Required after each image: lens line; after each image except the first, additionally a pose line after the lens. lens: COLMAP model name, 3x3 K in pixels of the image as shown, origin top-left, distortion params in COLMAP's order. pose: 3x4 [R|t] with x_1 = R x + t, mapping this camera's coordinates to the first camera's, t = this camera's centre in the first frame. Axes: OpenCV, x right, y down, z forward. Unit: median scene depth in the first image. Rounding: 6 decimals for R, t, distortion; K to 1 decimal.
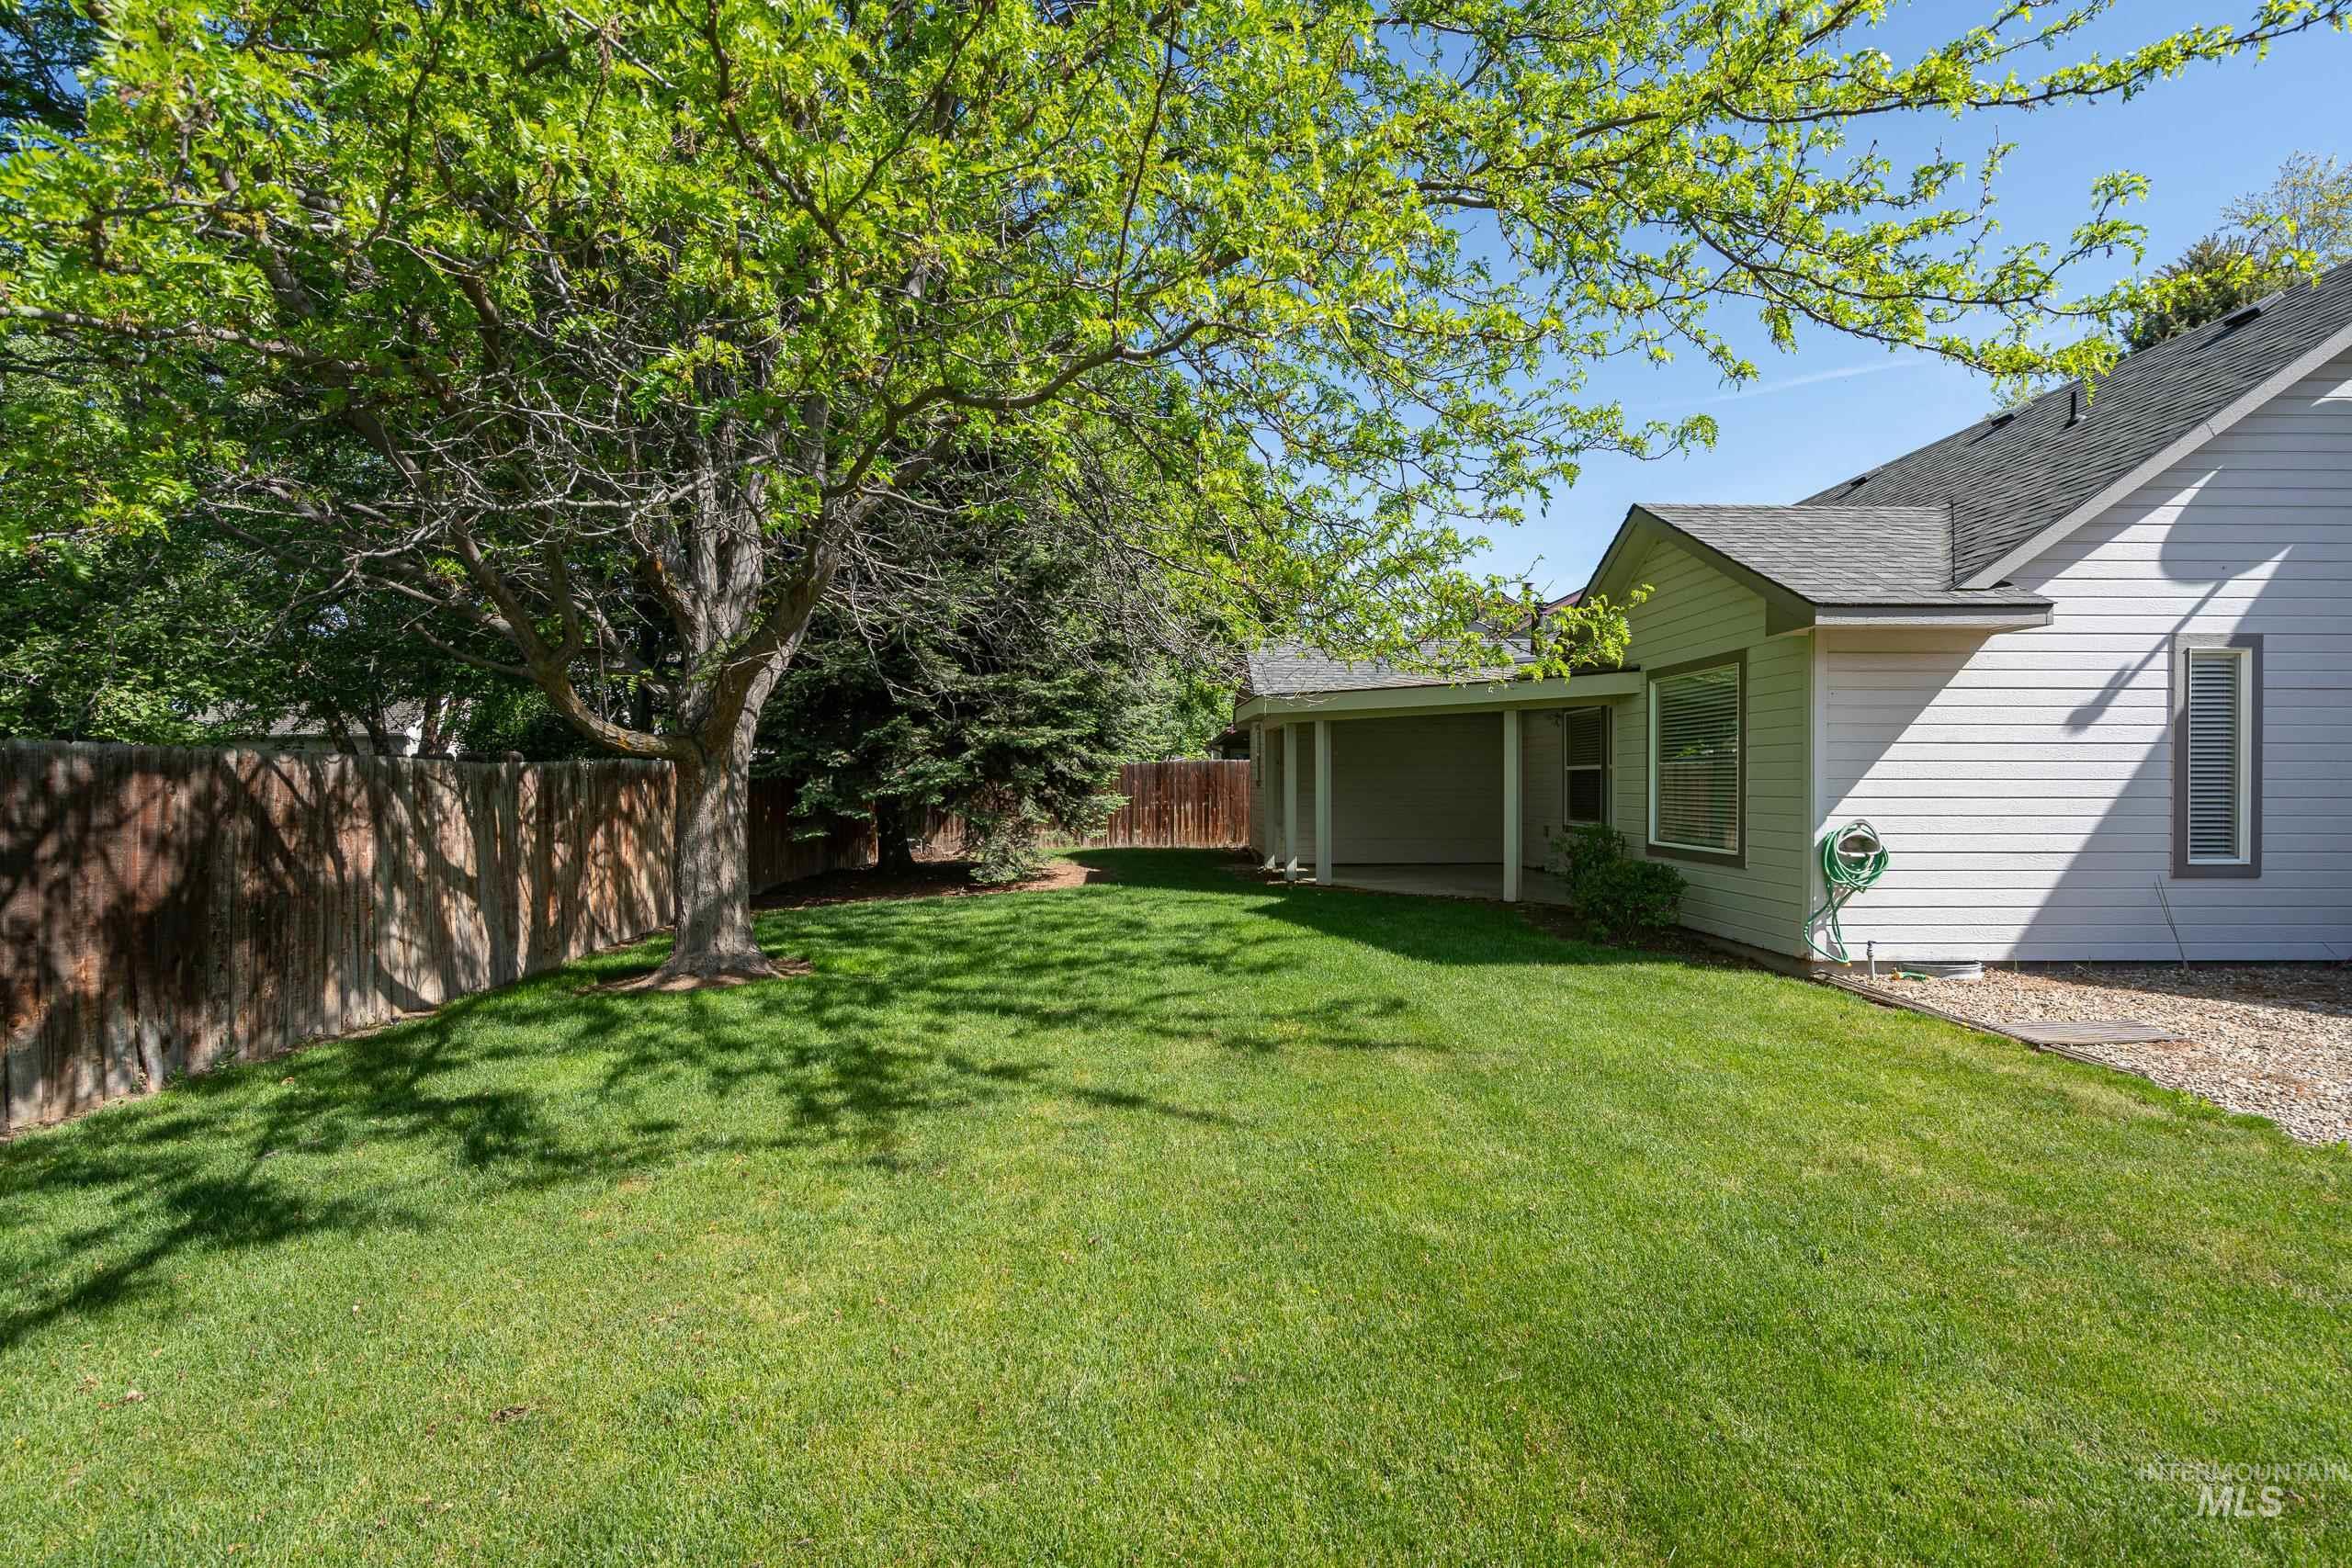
lens RADIAL K [[1092.8, 0, 1178.2], [0, 1092.8, 799.1], [0, 0, 1]] dist [-0.000464, 0.000547]
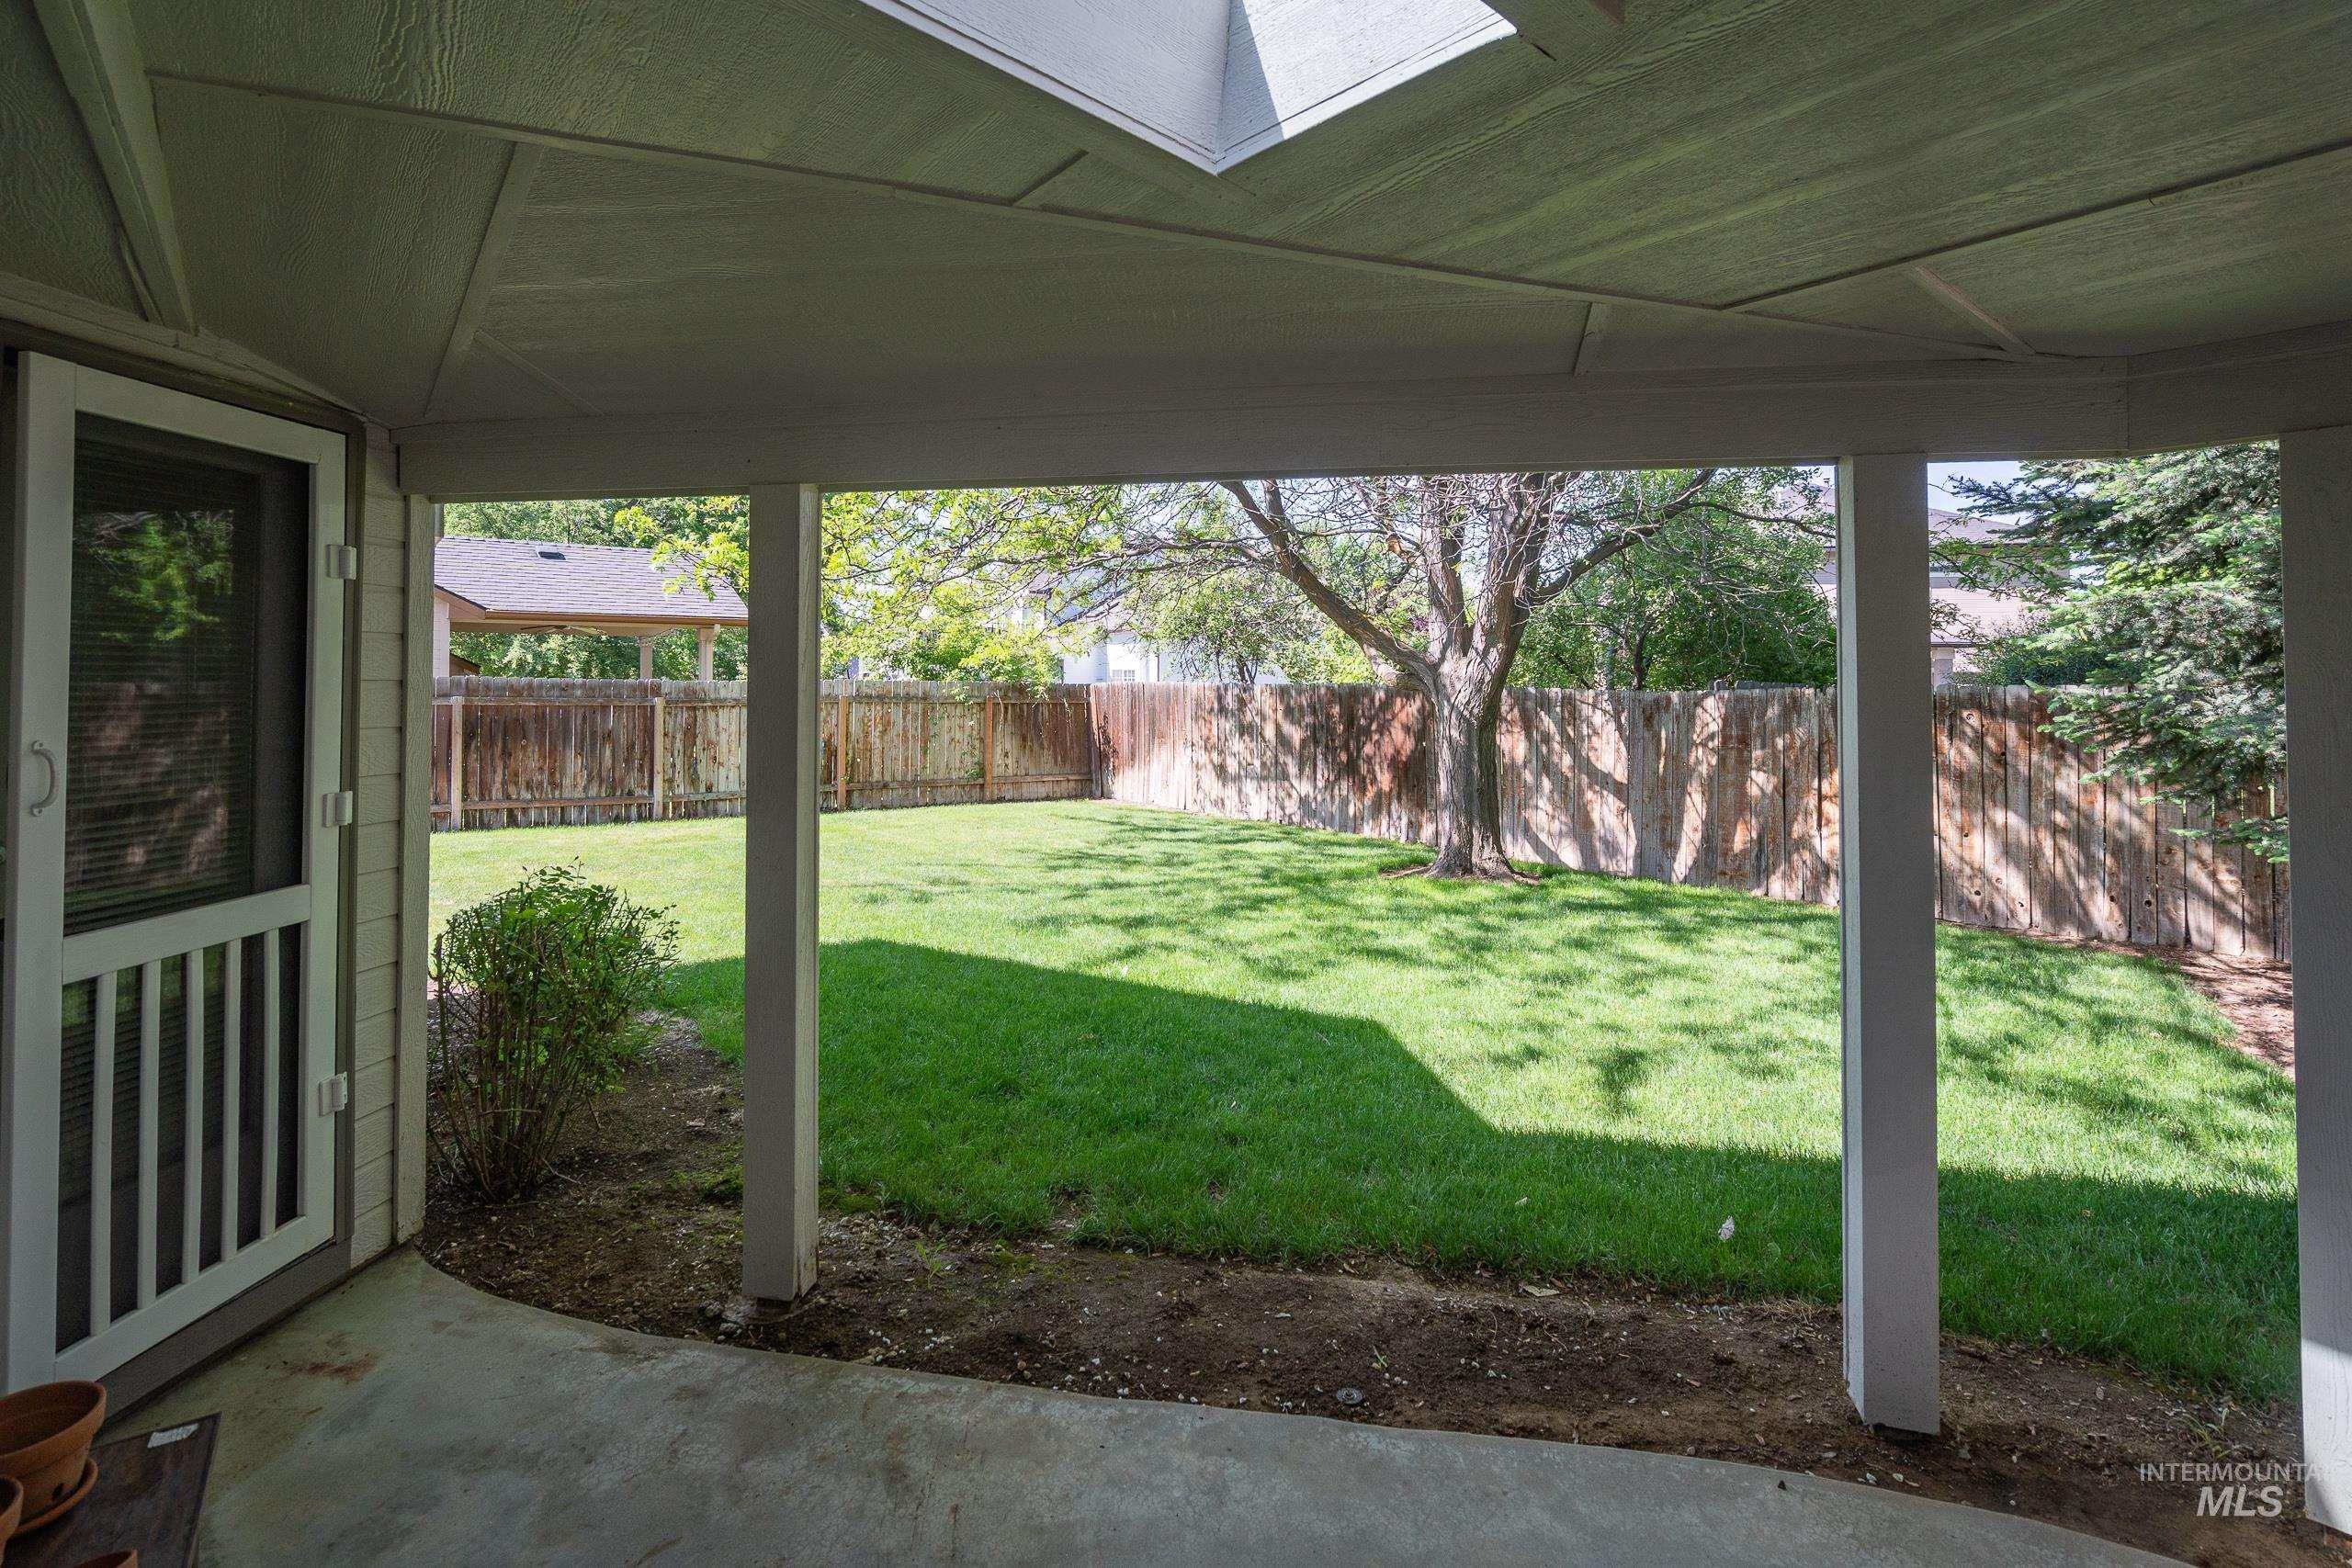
lens RADIAL K [[1142.3, 0, 1175.0], [0, 1142.3, 666.3], [0, 0, 1]] dist [0.001235, 0.000301]
pose [[-0.804346, -0.006077, -0.594131, 0.600905], [-0.010471, 0.999937, 0.003948, -0.067750], [0.594070, 0.009396, -0.804359, 1.951224]]
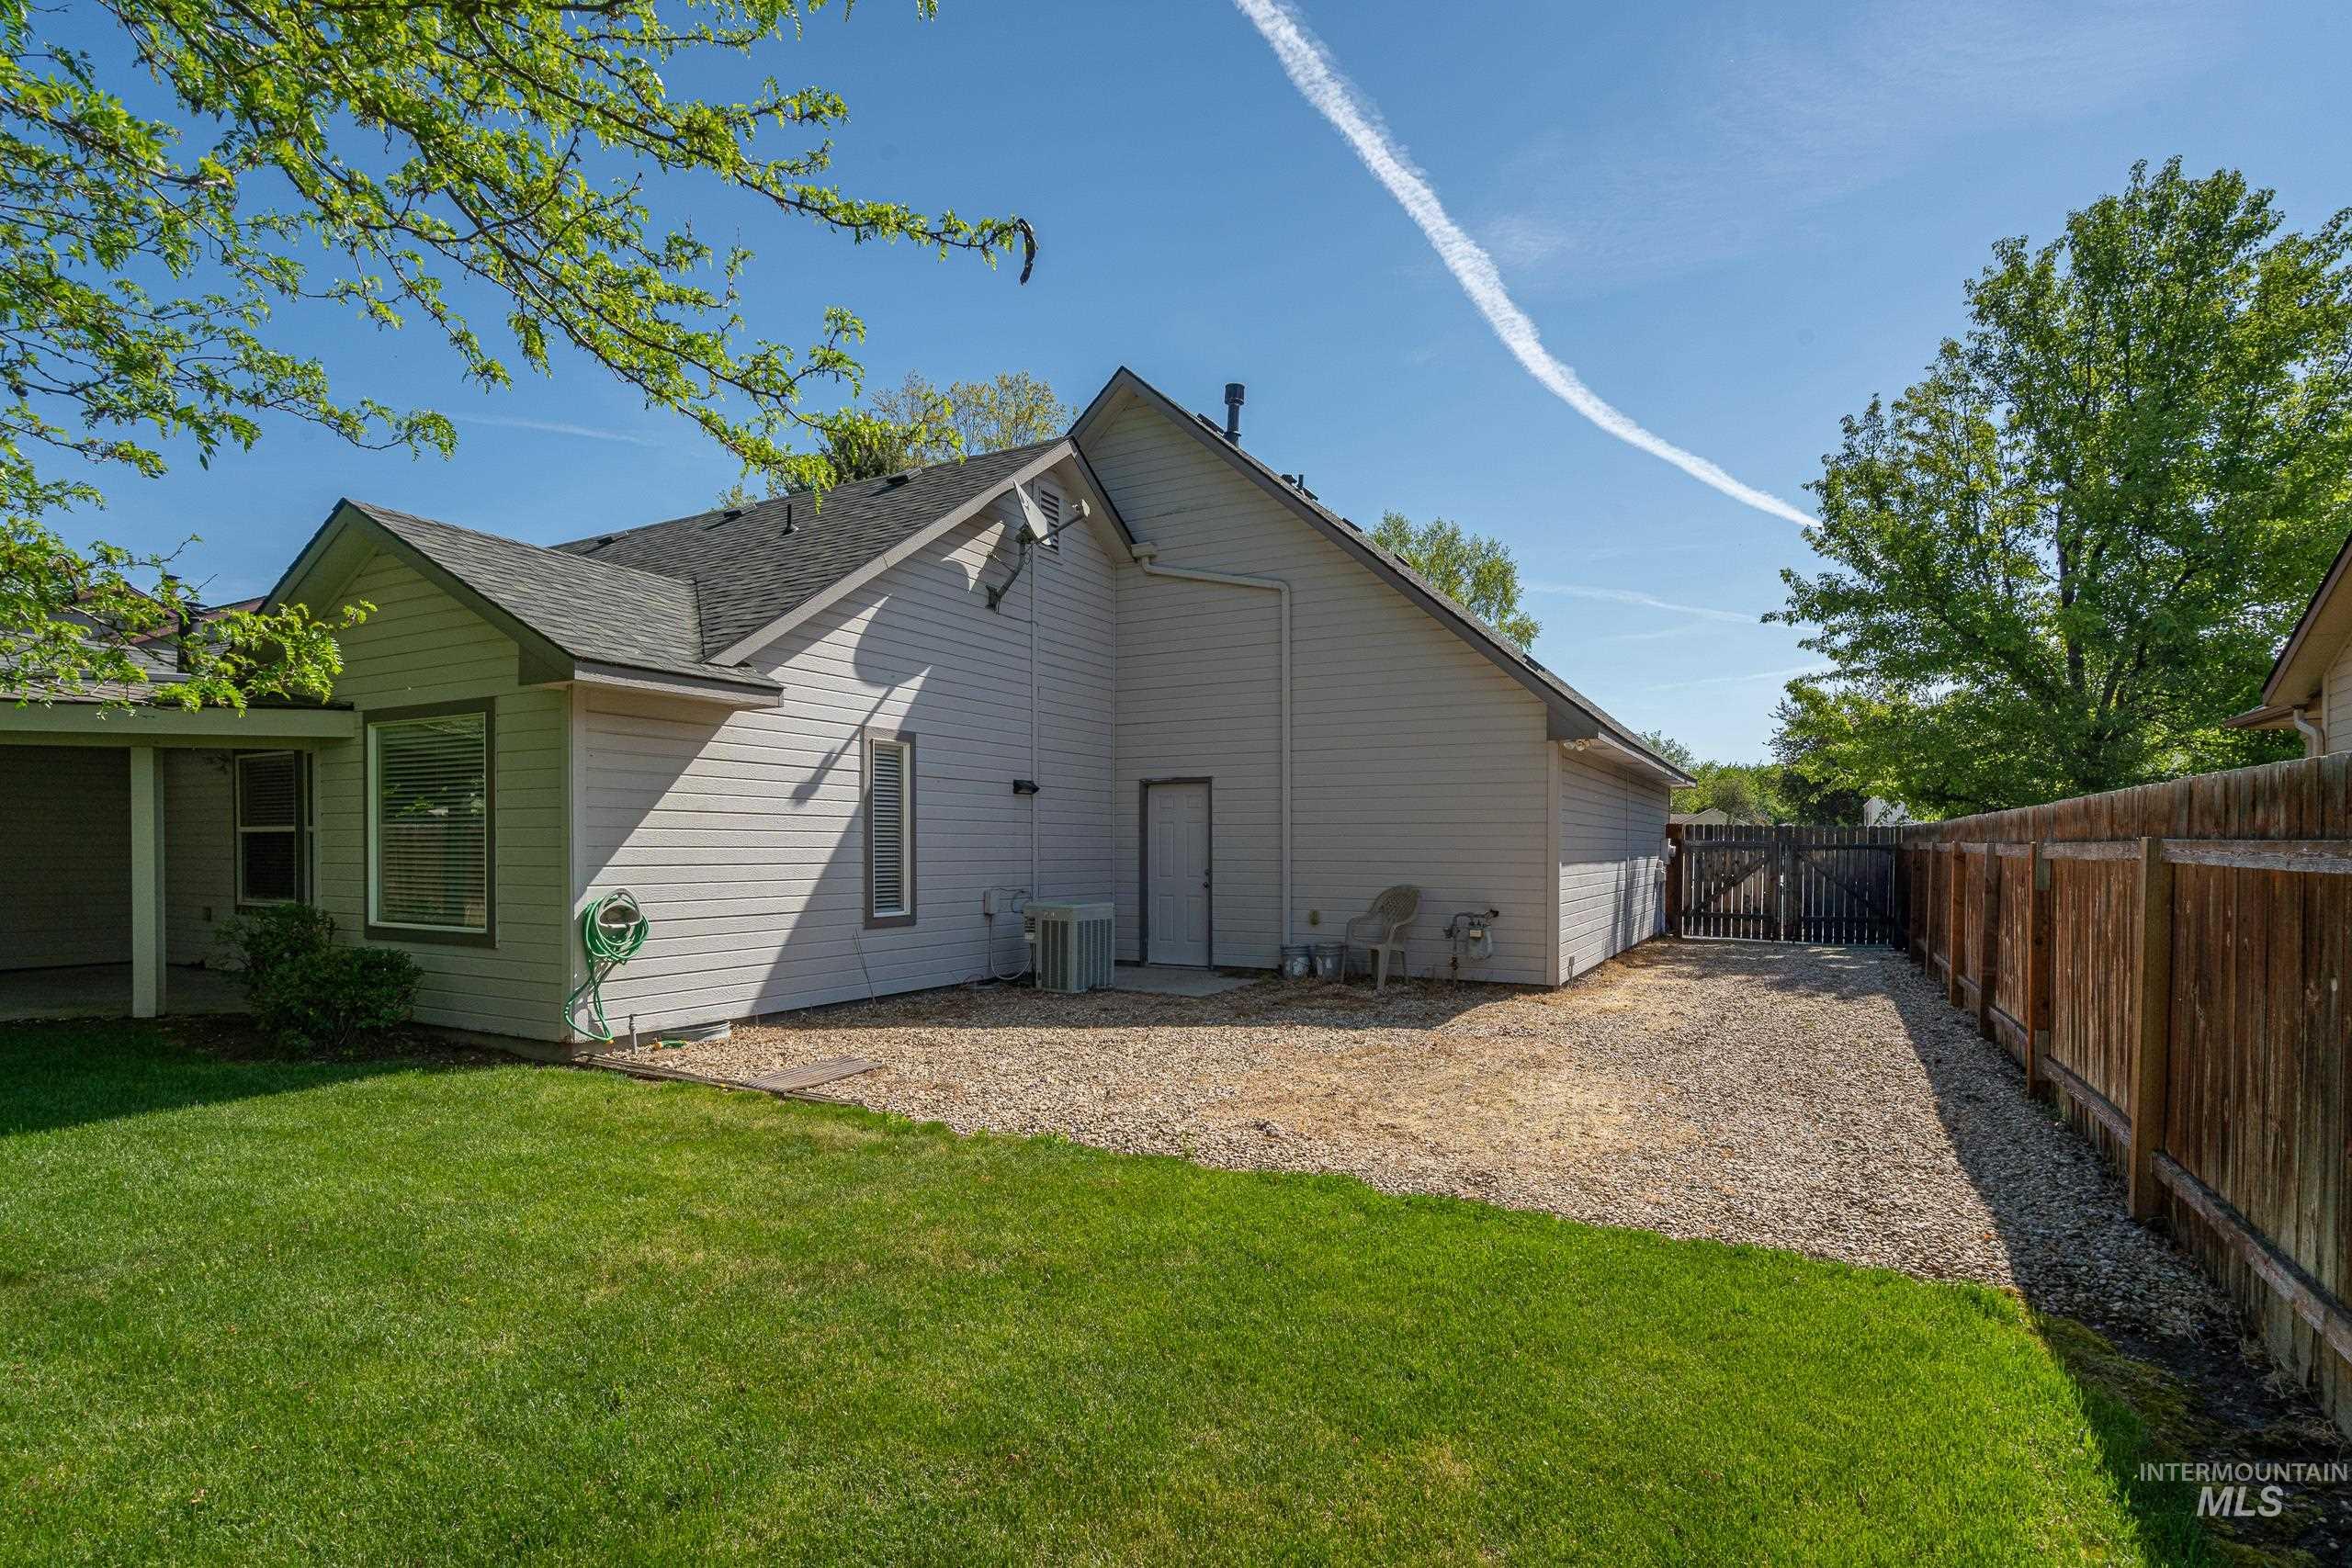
lens RADIAL K [[1126.9, 0, 1183.2], [0, 1126.9, 856.8], [0, 0, 1]] dist [0.000868, 0.001807]
pose [[0.506076, -0.006462, 0.862465, 0.021030], [0.010787, 0.999941, 0.001162, -0.005333], [-0.862422, 0.008715, 0.506115, 0.074284]]
